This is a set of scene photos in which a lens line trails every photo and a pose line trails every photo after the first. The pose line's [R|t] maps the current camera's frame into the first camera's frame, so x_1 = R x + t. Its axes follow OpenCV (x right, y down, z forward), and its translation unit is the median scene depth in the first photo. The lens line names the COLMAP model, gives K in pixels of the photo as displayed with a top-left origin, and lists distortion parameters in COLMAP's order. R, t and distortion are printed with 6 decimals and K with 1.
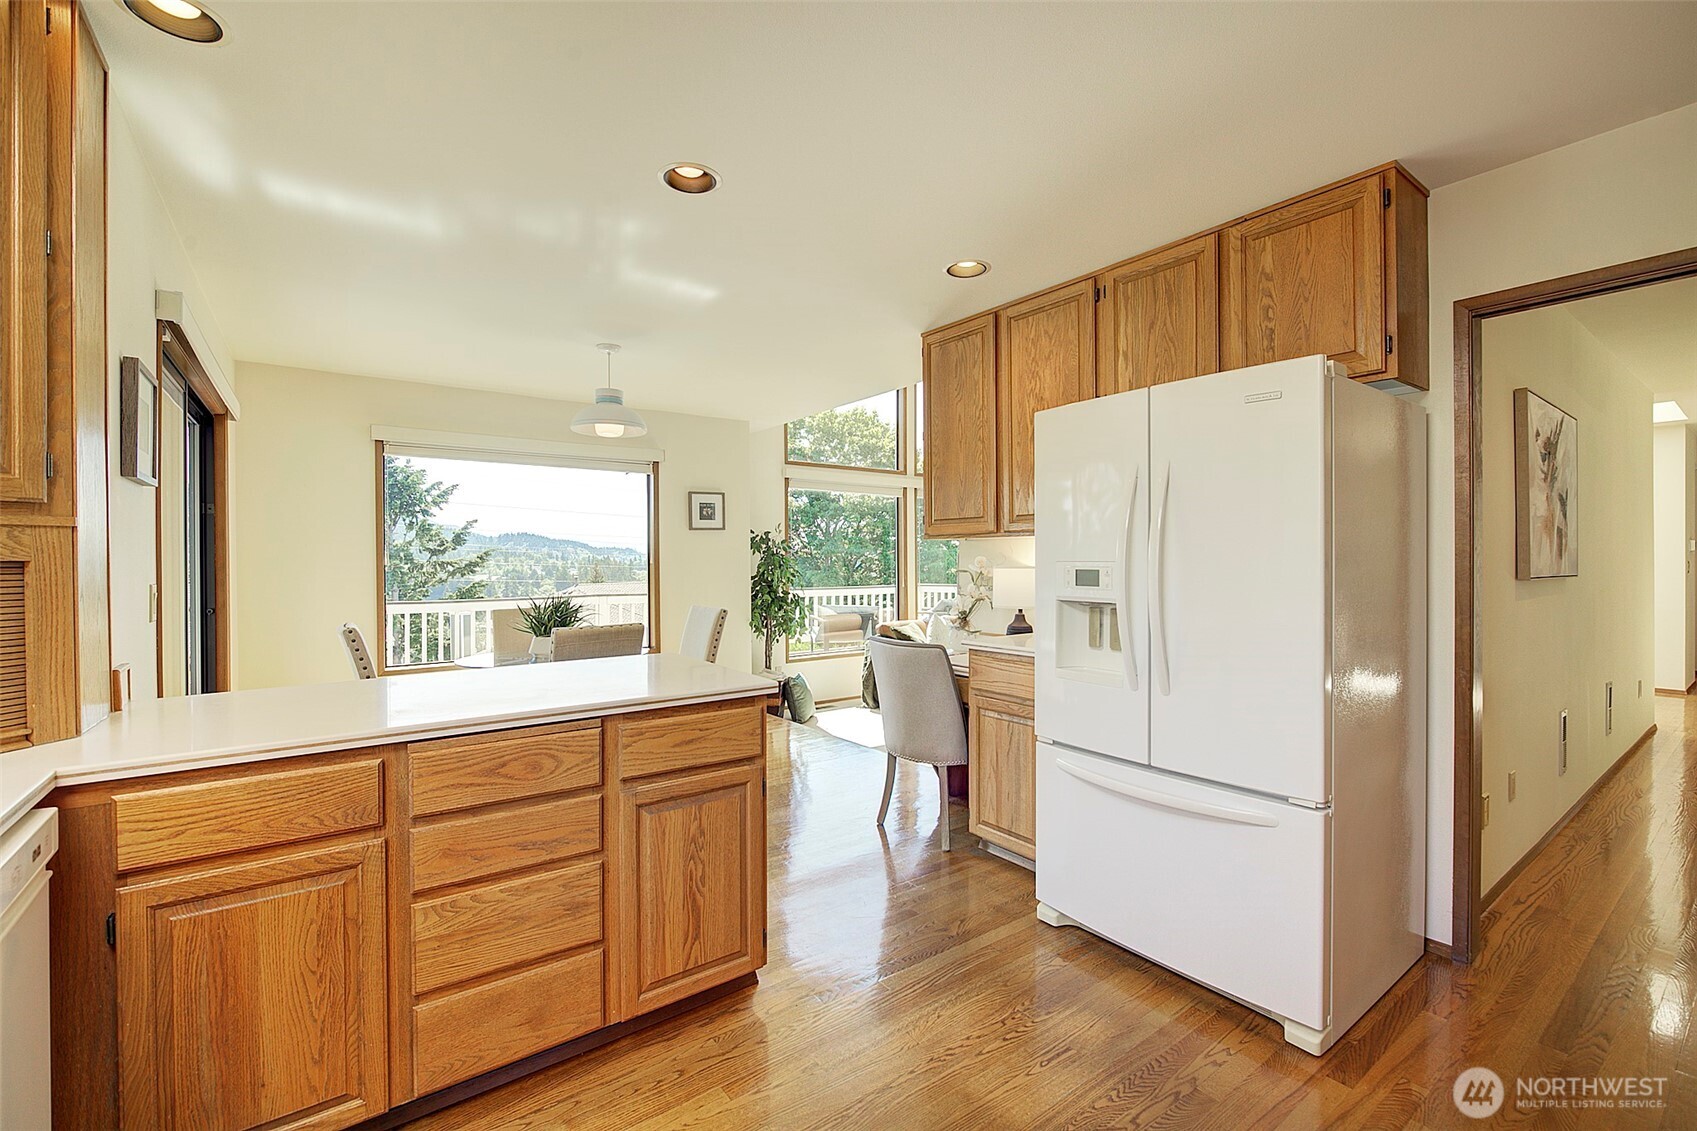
lens RADIAL K [[736.0, 0, 848.5], [0, 736.0, 562.9], [0, 0, 1]] dist [-0.014672, -0.000021]
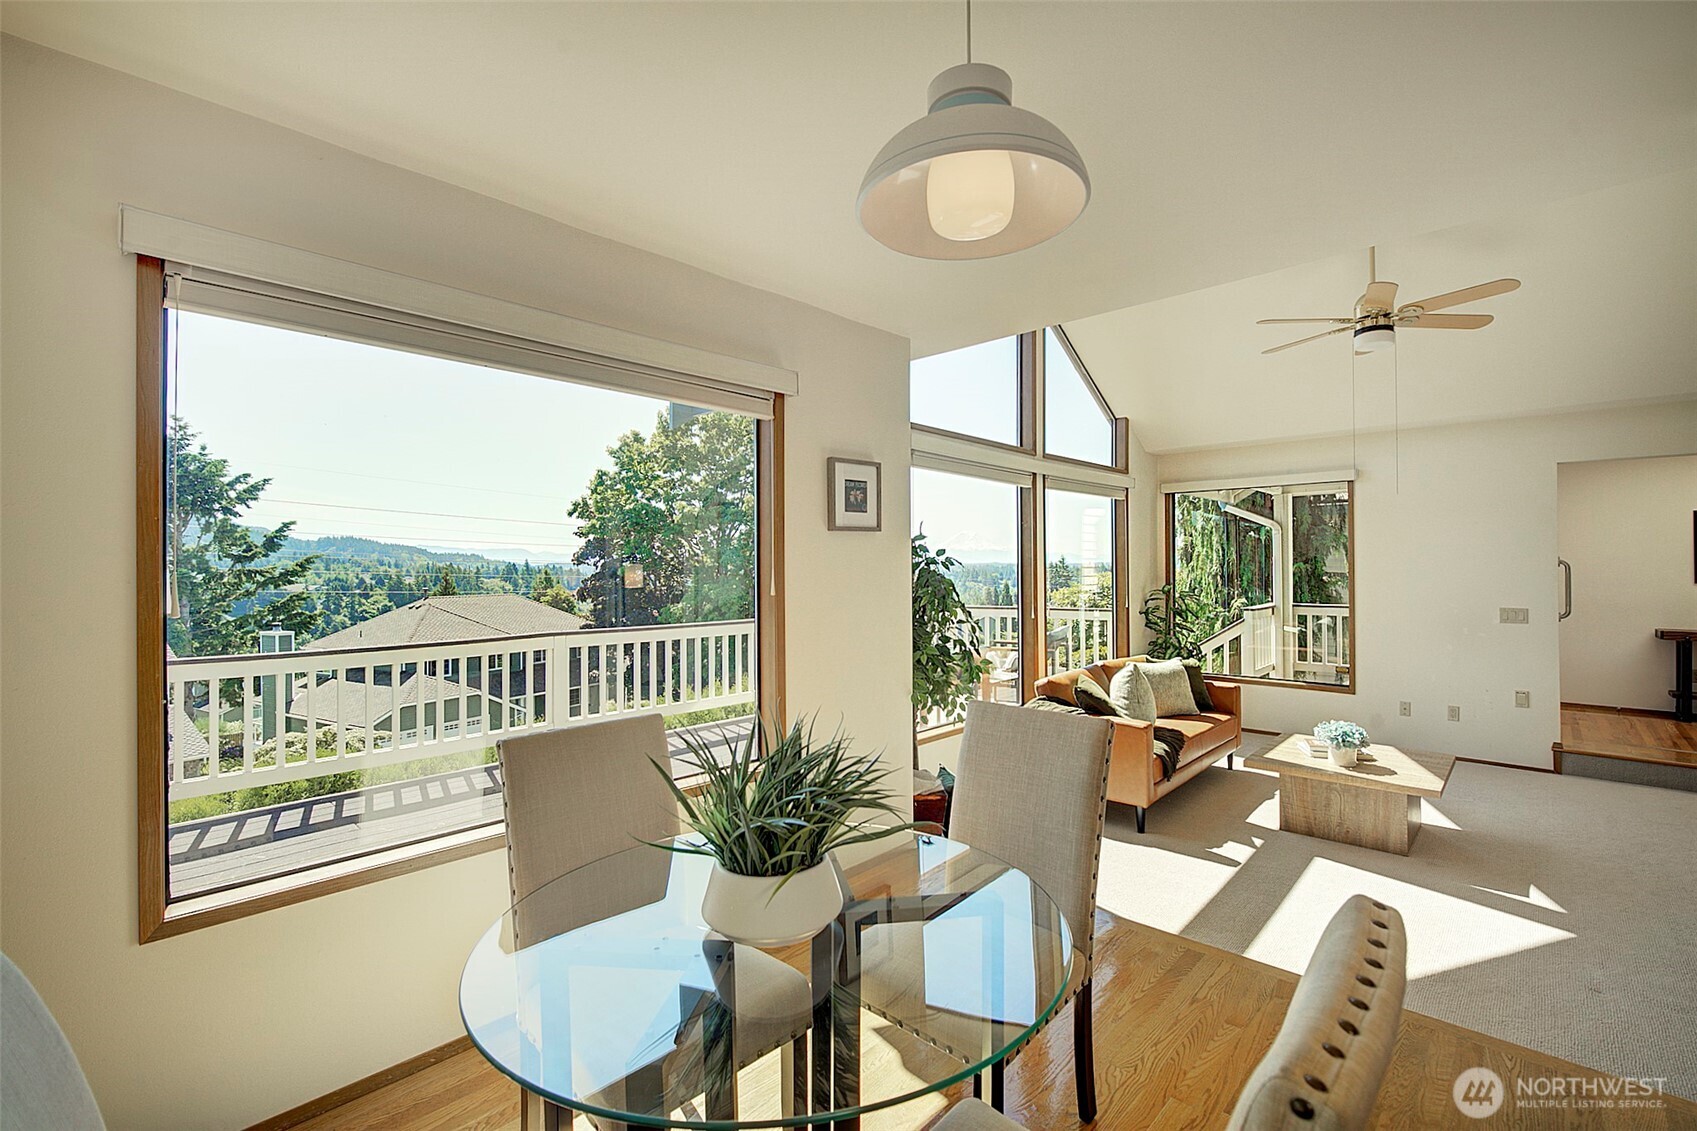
lens RADIAL K [[743.1, 0, 842.7], [0, 743.1, 560.9], [0, 0, 1]] dist [-0.003962, -0.000247]
pose [[0.985205, 0.002351, 0.171364, -0.035311], [-0.000154, 0.999918, -0.012829, -0.001884], [-0.171381, 0.012613, 0.985124, 0.055959]]
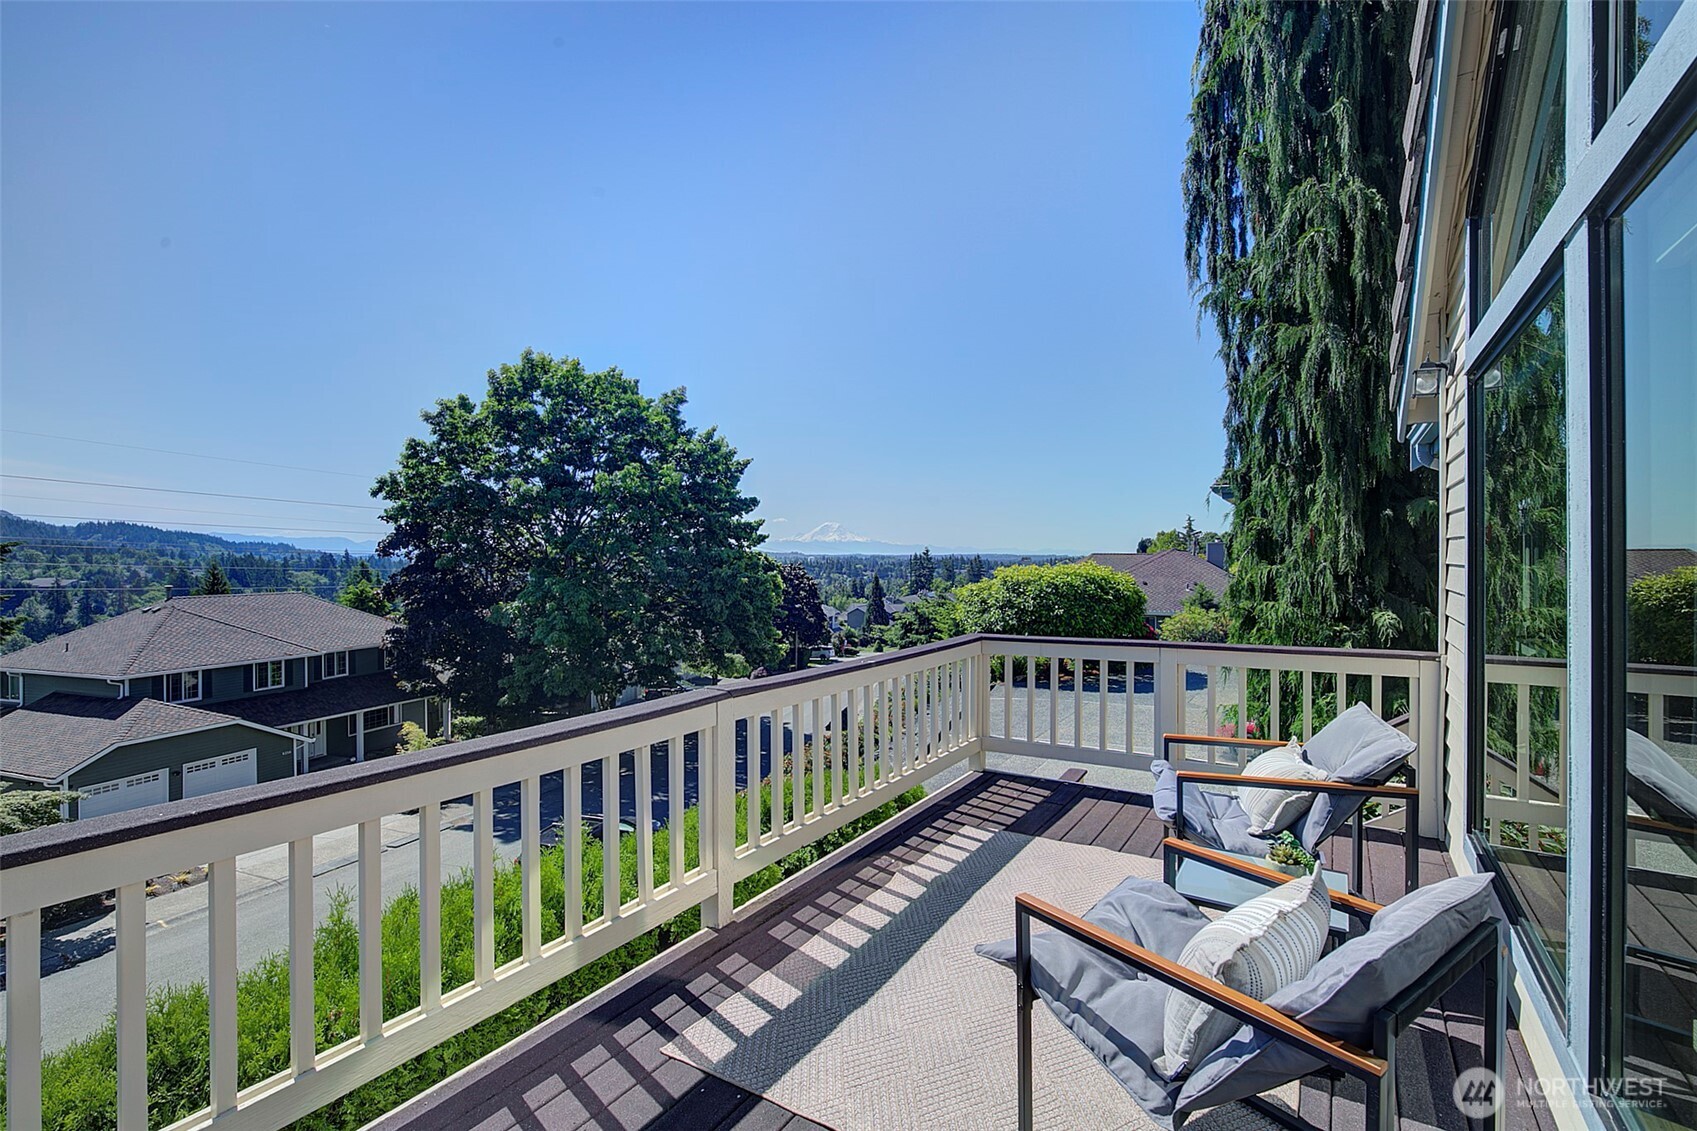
lens RADIAL K [[745.6, 0, 844.8], [0, 745.6, 559.1], [0, 0, 1]] dist [-0.012194, 0.000522]
pose [[0.936854, 0.001924, 0.349715, -0.028683], [-0.000613, 0.999992, -0.003860, -0.002764], [-0.349720, 0.003402, 0.936848, 0.143596]]
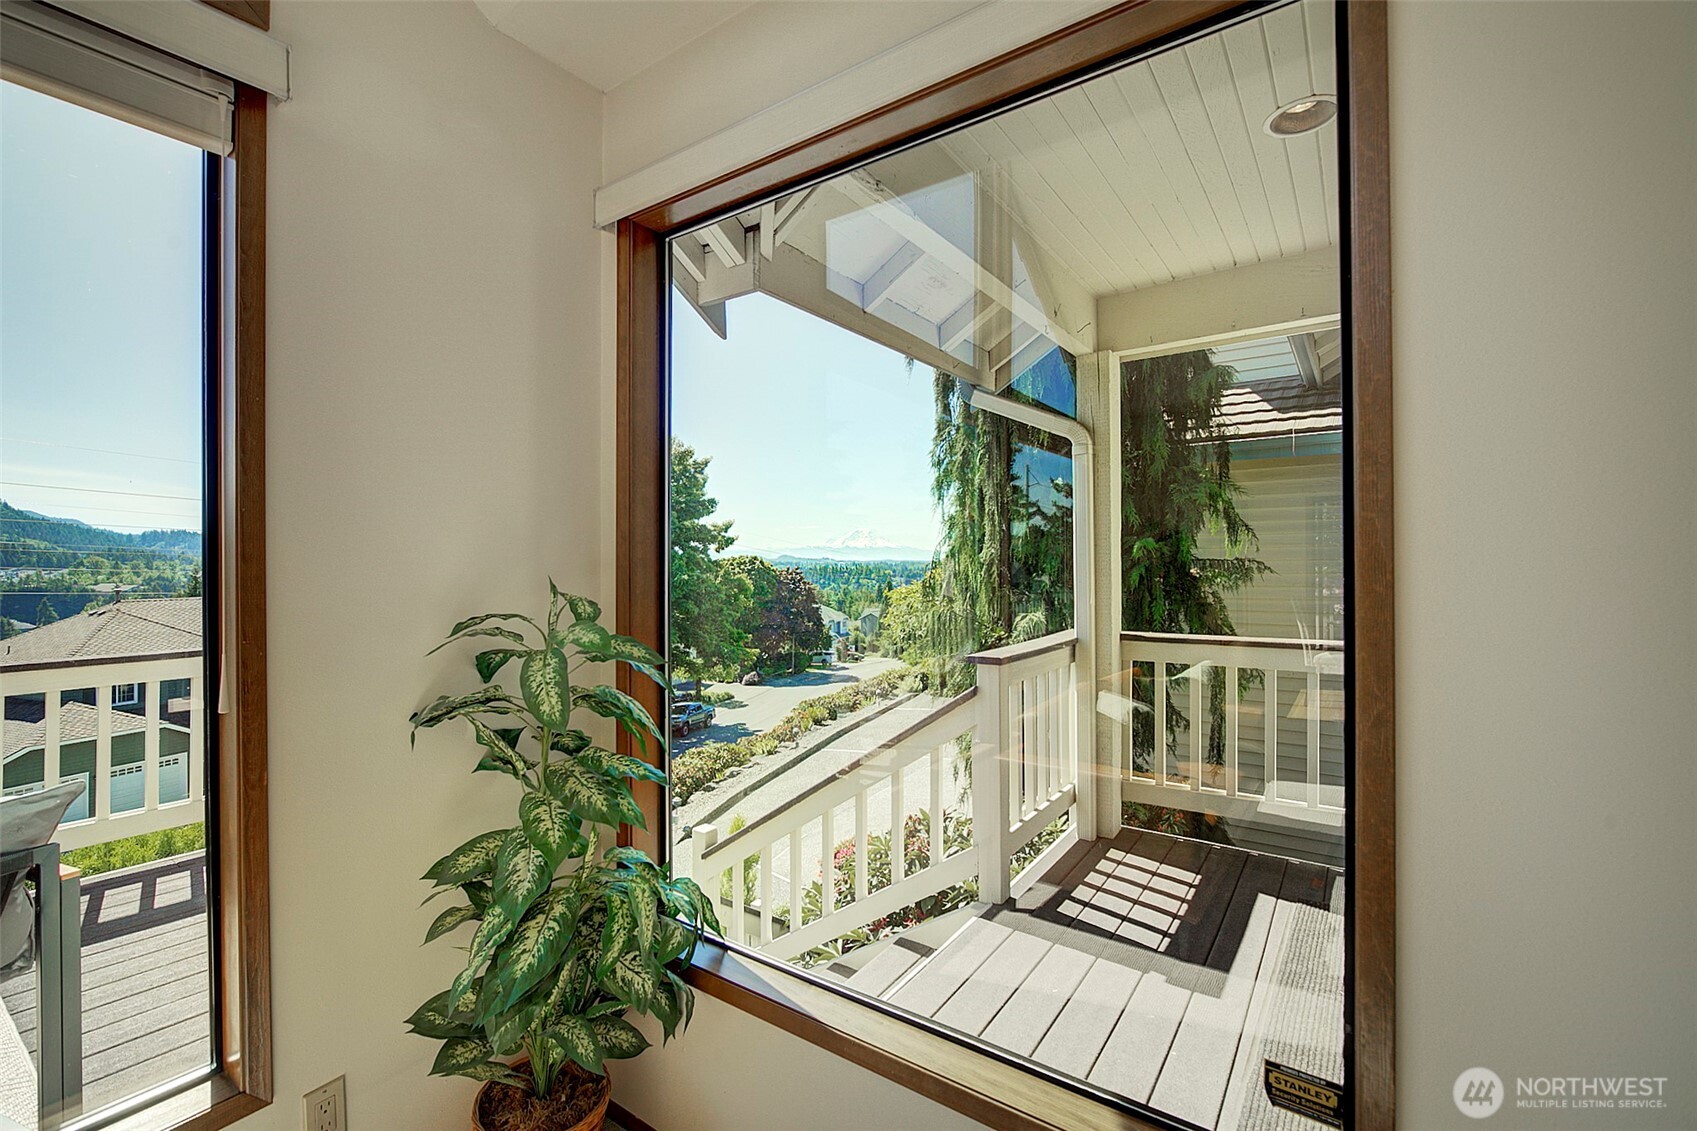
lens RADIAL K [[736.0, 0, 848.5], [0, 736.0, 562.9], [0, 0, 1]] dist [-0.014672, -0.000021]
pose [[0.951199, 0.001051, 0.308577, 0.052232], [0.001002, 0.999978, -0.006493, -0.000129], [-0.308577, 0.006486, 0.951177, 0.151181]]
